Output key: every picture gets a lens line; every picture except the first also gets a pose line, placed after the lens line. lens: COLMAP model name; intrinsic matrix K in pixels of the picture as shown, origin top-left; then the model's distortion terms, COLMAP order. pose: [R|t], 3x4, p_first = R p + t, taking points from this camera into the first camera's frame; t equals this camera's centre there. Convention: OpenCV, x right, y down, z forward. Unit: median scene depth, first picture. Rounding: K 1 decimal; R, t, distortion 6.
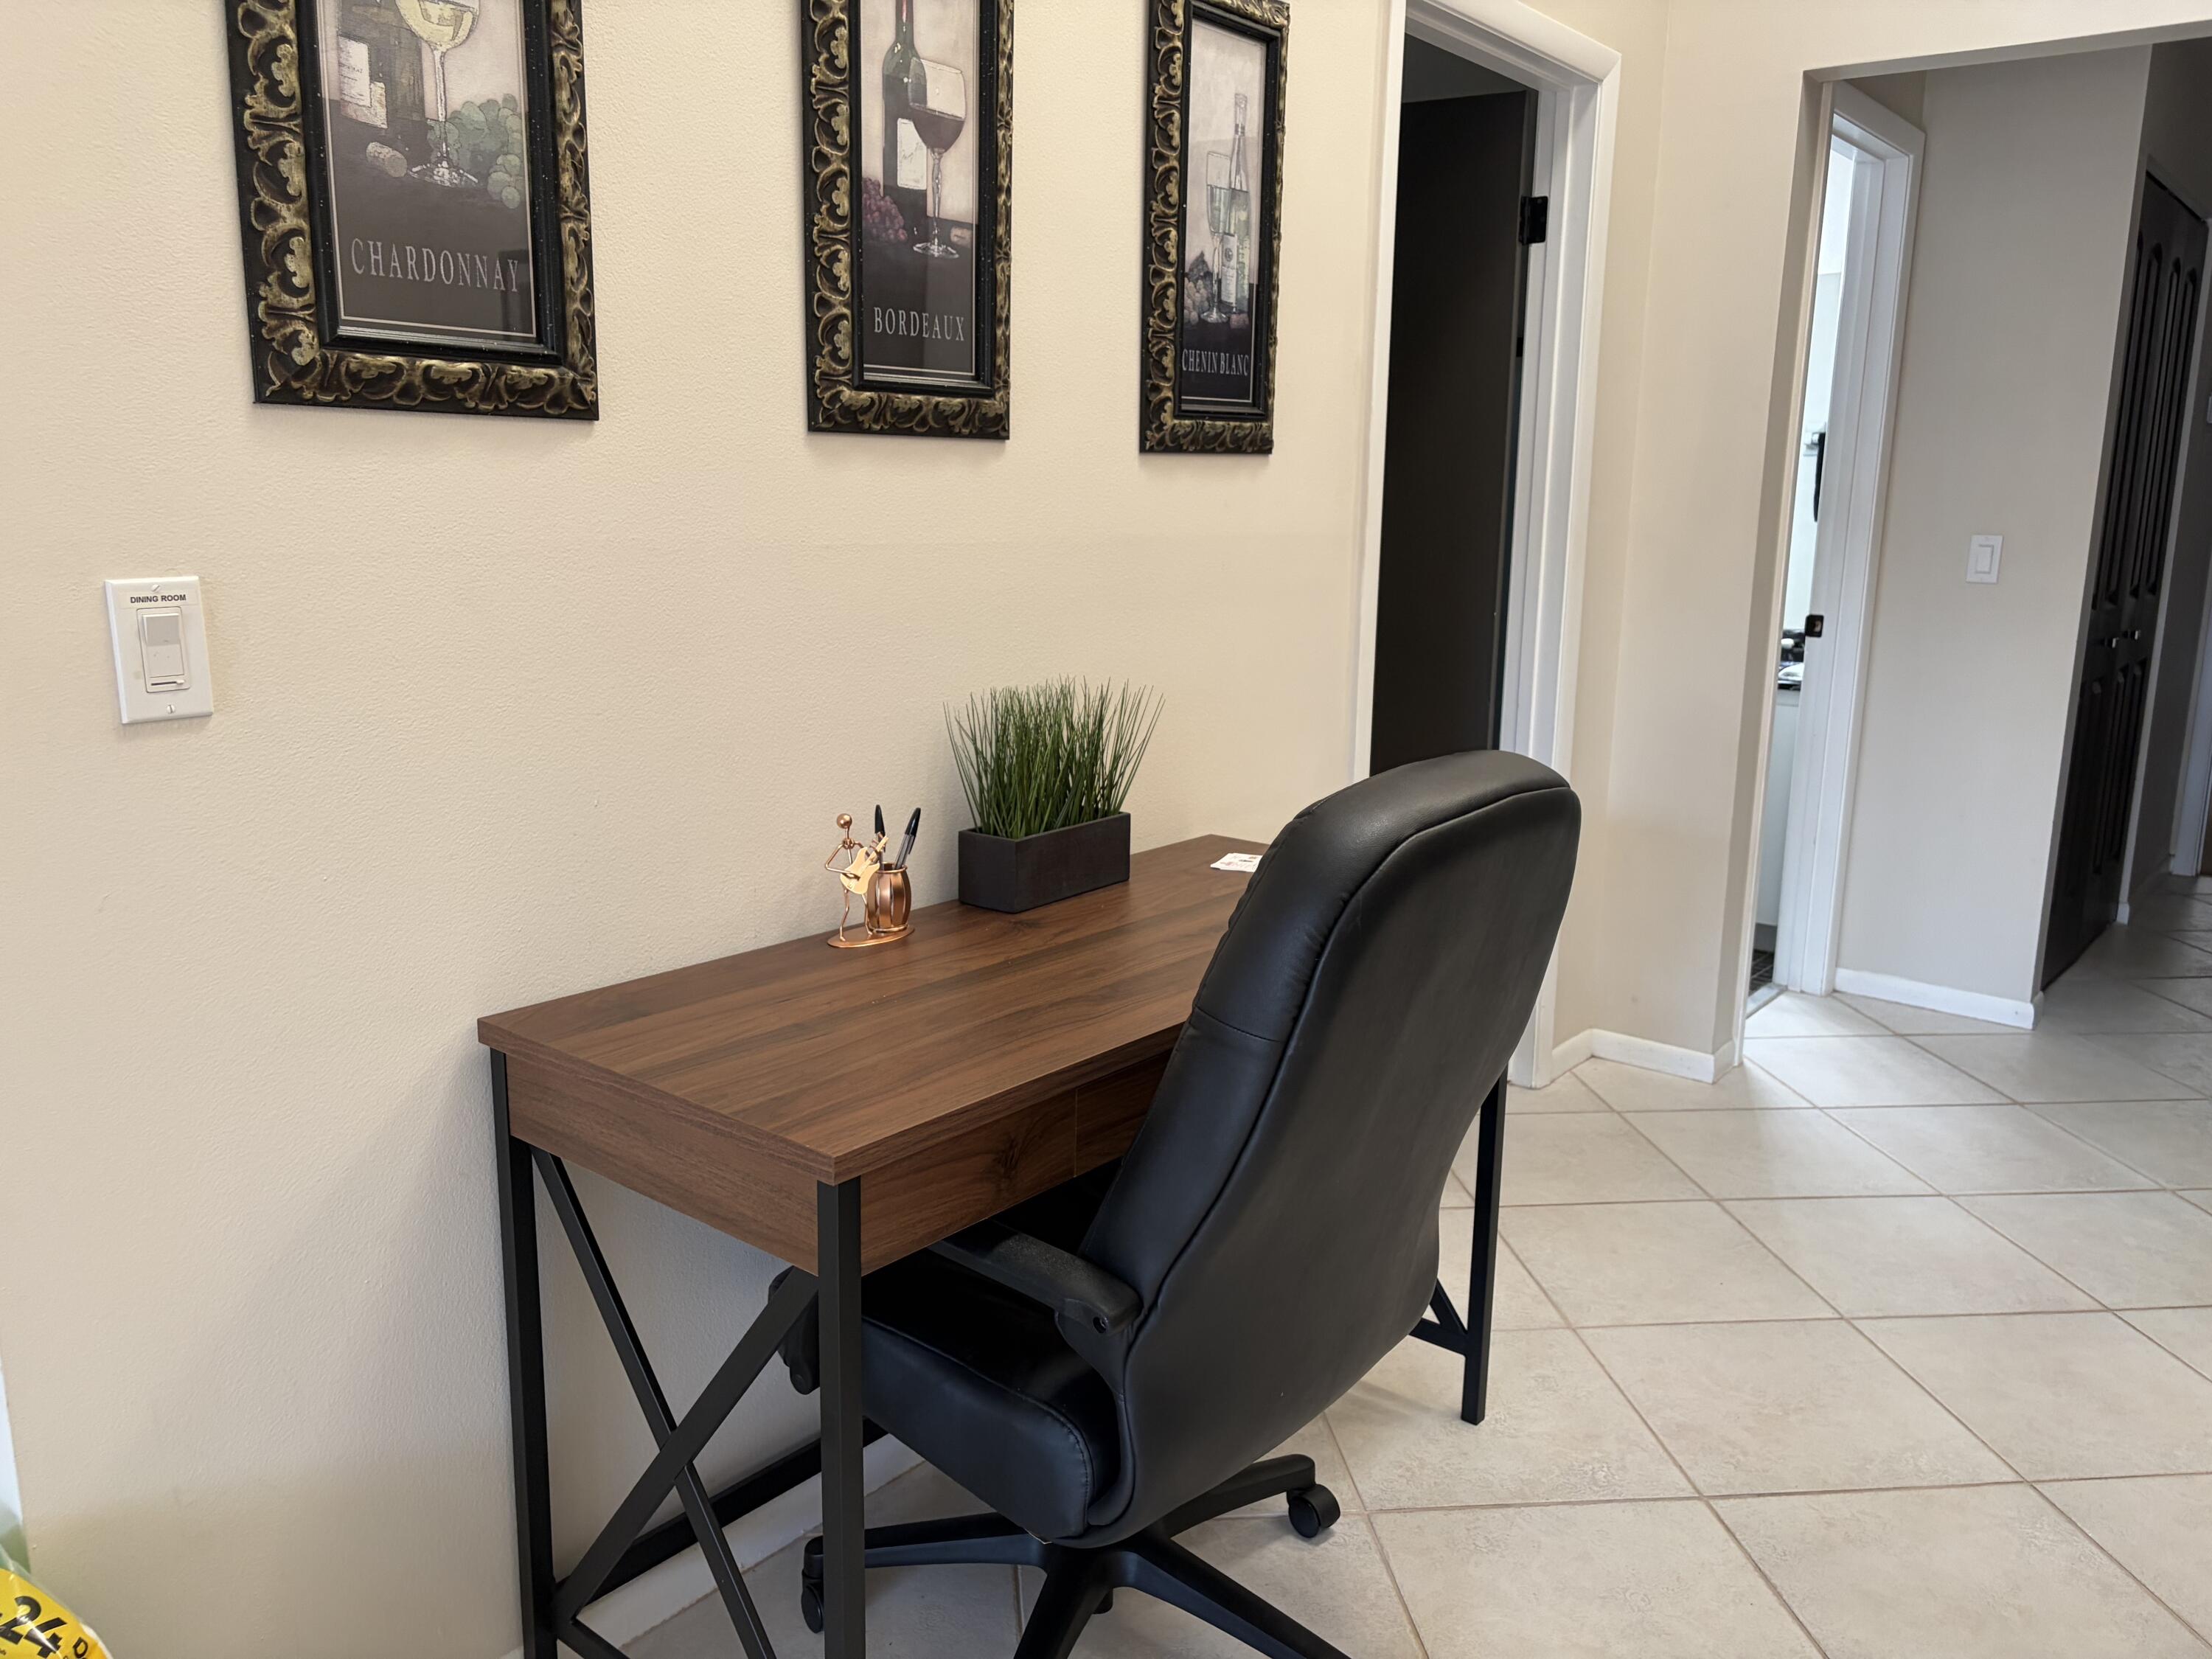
lens RADIAL K [[1649.0, 0, 1102.2], [0, 1649.0, 807.5], [0, 0, 1]] dist [0.022316, 0.003471]
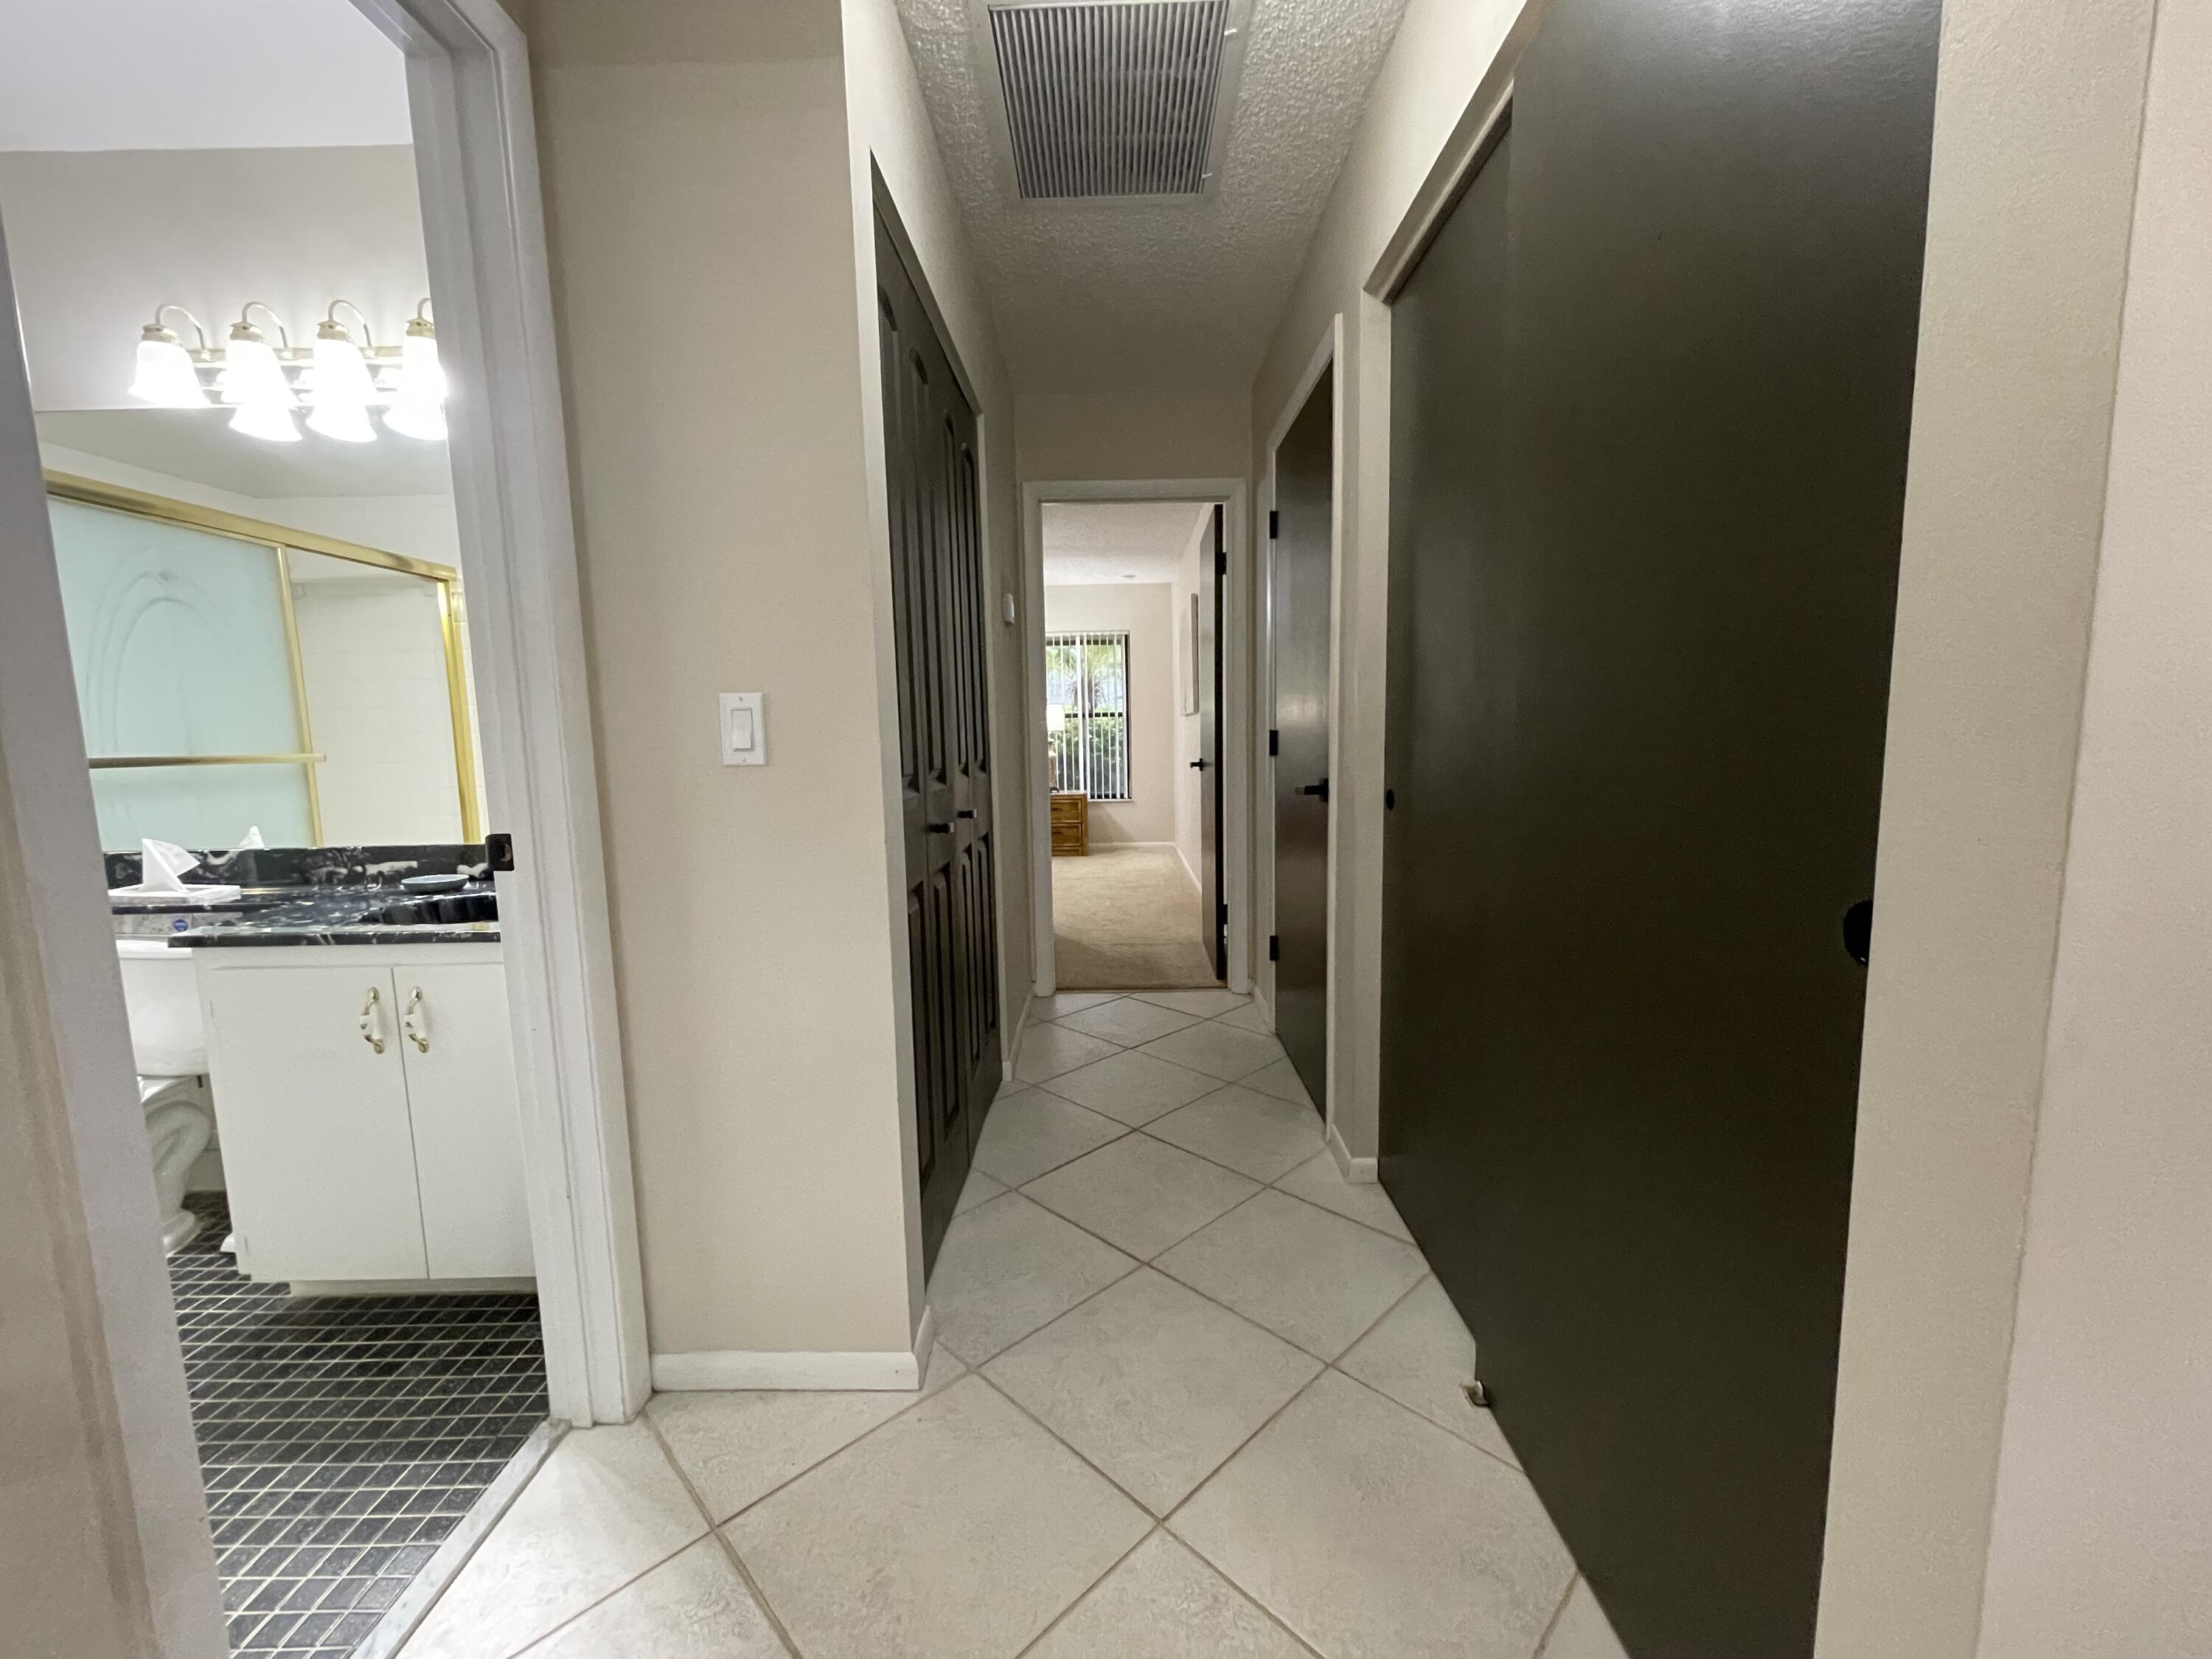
lens RADIAL K [[894.2, 0, 1122.9], [0, 894.2, 832.4], [0, 0, 1]] dist [-0.003774, 0.001693]
pose [[0.768265, -0.105352, 0.631403, 0.384997], [0.158257, 0.987004, -0.027875, -0.069222], [-0.620261, 0.121339, 0.774954, 0.583830]]
